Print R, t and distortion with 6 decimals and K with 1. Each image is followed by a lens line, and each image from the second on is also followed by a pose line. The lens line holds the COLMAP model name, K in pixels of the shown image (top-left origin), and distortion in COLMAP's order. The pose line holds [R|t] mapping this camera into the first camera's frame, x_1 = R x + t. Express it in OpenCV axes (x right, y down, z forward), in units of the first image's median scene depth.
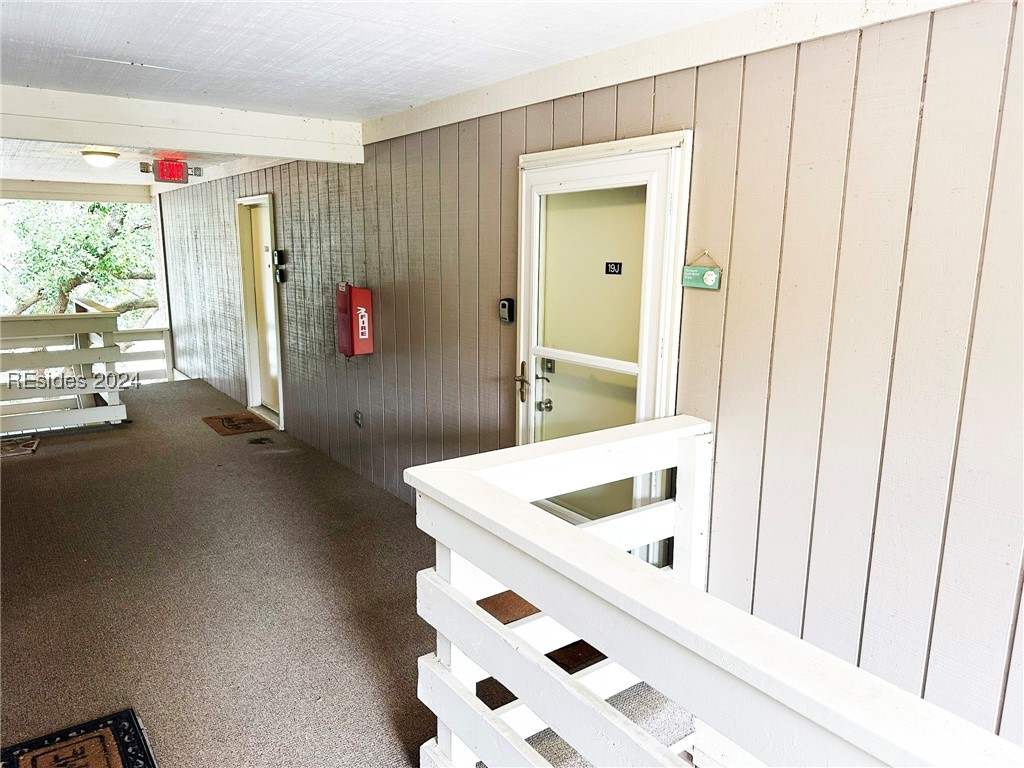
lens RADIAL K [[720.3, 0, 515.1], [0, 720.3, 385.3], [0, 0, 1]] dist [0.064464, -0.071929]
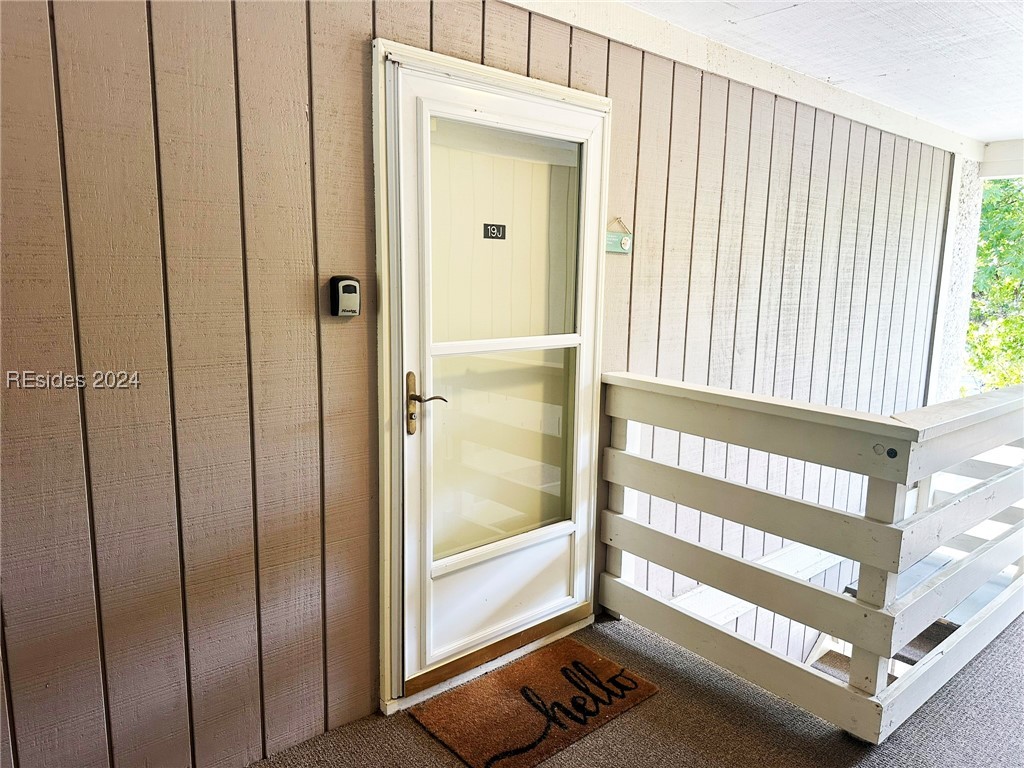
lens RADIAL K [[720.3, 0, 515.1], [0, 720.3, 385.3], [0, 0, 1]] dist [0.064464, -0.071929]
pose [[-0.078521, -0.166899, 0.982842, -0.698547], [0.163330, 0.970411, 0.177837, -0.133946], [-0.983442, 0.174491, -0.048938, 1.043533]]
